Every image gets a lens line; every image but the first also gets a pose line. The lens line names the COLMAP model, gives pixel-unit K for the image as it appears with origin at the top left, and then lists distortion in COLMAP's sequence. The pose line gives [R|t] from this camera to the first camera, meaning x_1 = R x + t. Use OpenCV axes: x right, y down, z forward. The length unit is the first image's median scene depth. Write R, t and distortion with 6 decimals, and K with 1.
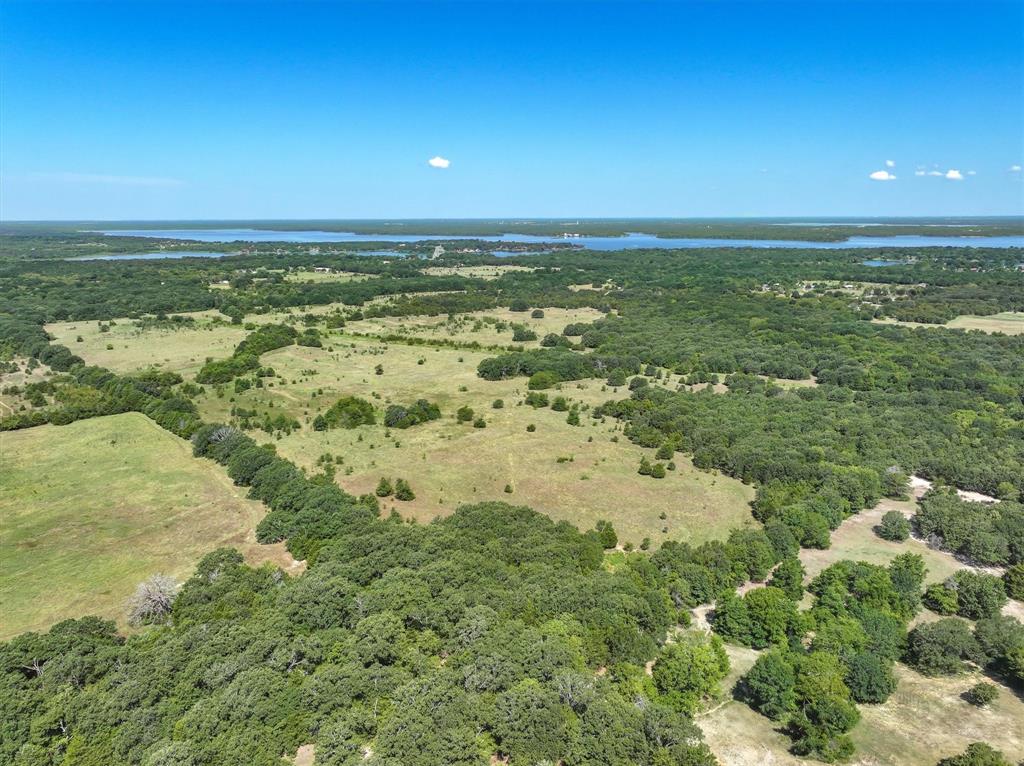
lens RADIAL K [[717.5, 0, 512.0], [0, 717.5, 383.0], [0, 0, 1]] dist [0.003691, 0.005832]
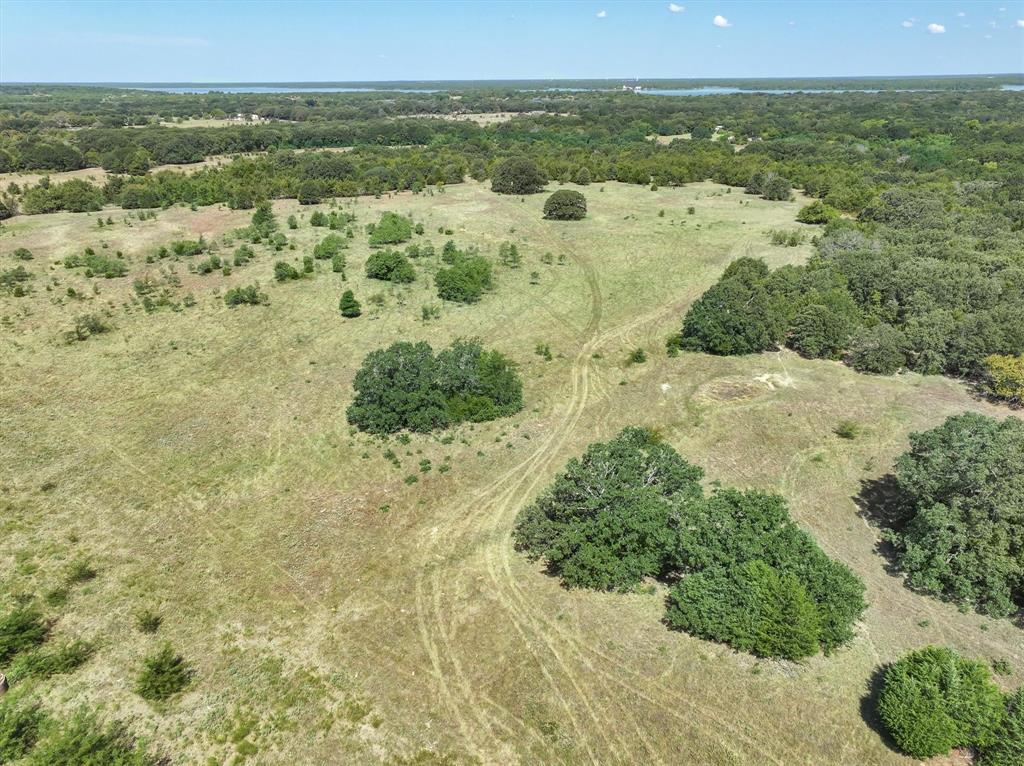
lens RADIAL K [[717.5, 0, 512.0], [0, 717.5, 383.0], [0, 0, 1]] dist [0.003691, 0.005832]
pose [[0.997785, 0.022449, -0.062623, 0.066129], [-0.011409, 0.985141, 0.171366, -0.143663], [0.065540, -0.170272, 0.983215, 1.339281]]
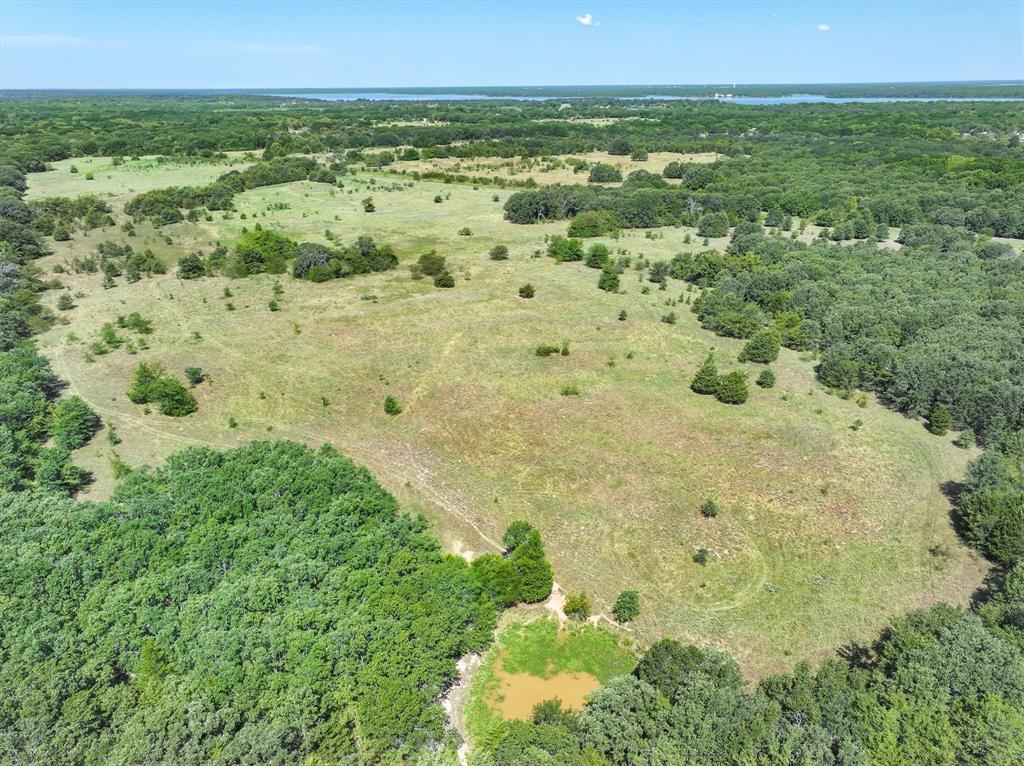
lens RADIAL K [[717.5, 0, 512.0], [0, 717.5, 383.0], [0, 0, 1]] dist [0.003691, 0.005832]
pose [[0.981418, 0.070665, -0.178397, 0.108166], [-0.040168, 0.984779, 0.169107, 0.034368], [0.187632, -0.158799, 0.969318, 0.386559]]
